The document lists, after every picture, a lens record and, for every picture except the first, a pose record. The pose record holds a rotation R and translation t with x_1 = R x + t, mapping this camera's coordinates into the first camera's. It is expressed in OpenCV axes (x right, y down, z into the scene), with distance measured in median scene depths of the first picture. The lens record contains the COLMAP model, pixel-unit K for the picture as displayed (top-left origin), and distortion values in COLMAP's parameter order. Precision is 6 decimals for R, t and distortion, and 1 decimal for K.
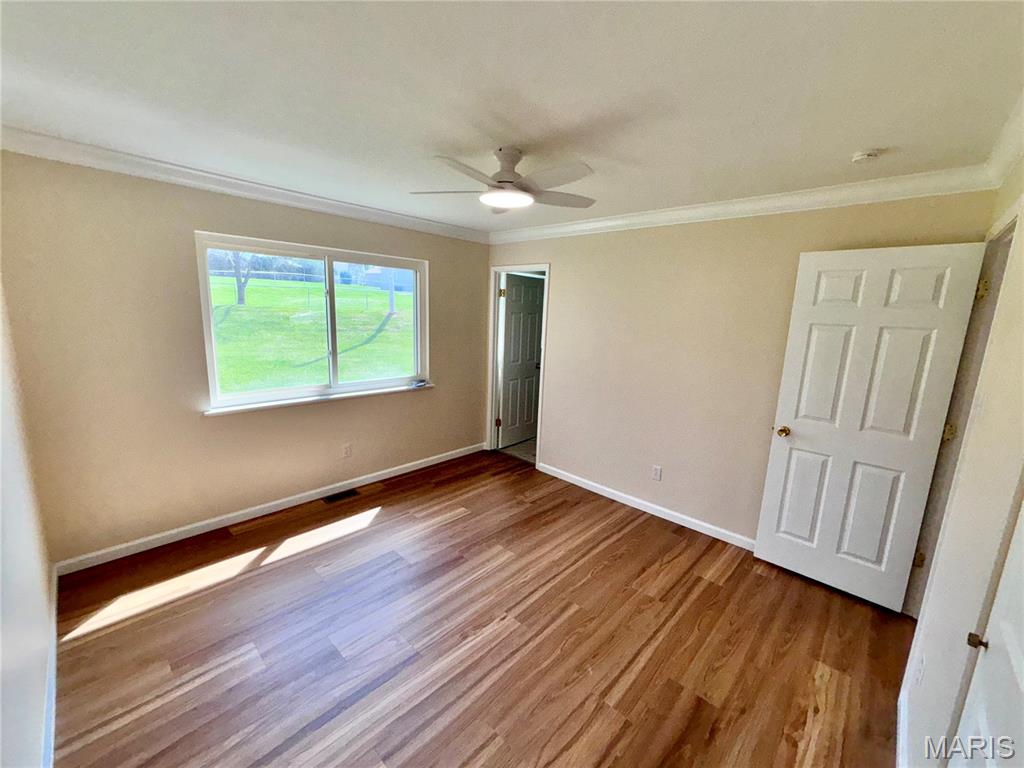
lens RADIAL K [[413.5, 0, 509.6], [0, 413.5, 381.8], [0, 0, 1]] dist [0.006169, -0.000732]
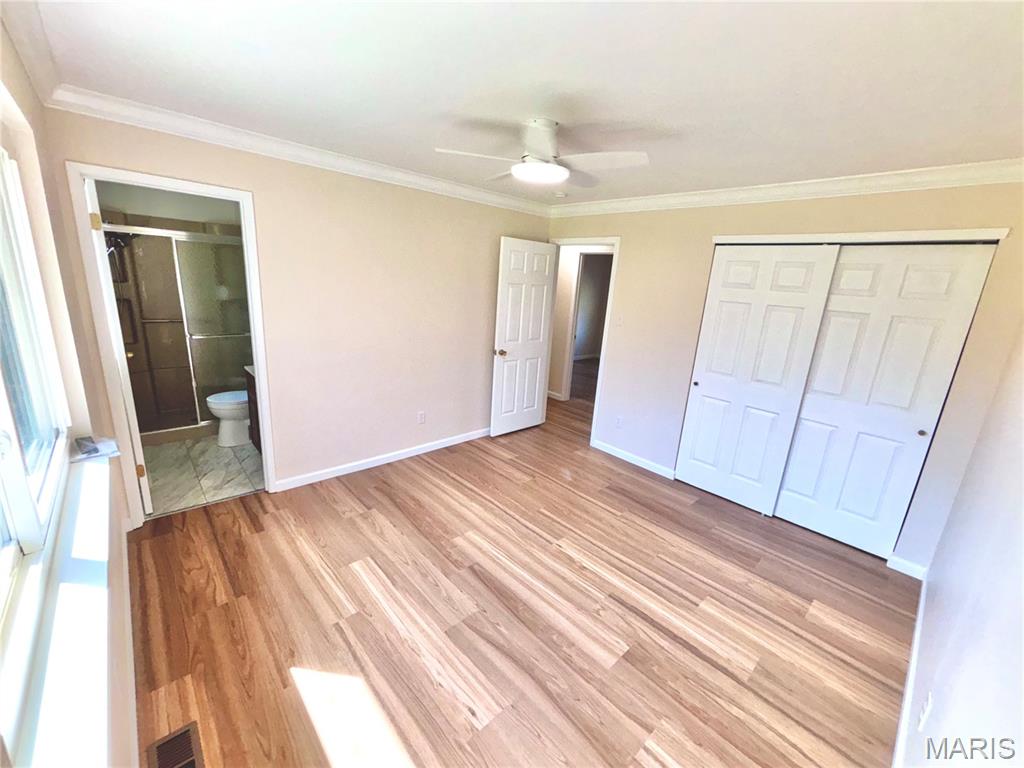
lens RADIAL K [[413.5, 0, 507.1], [0, 413.5, 384.2], [0, 0, 1]] dist [0.006169, -0.000732]
pose [[0.084896, -0.291432, 0.952817, -0.838609], [0.115874, 0.952669, 0.281062, -0.197245], [-0.989629, 0.086545, 0.114647, 0.771330]]
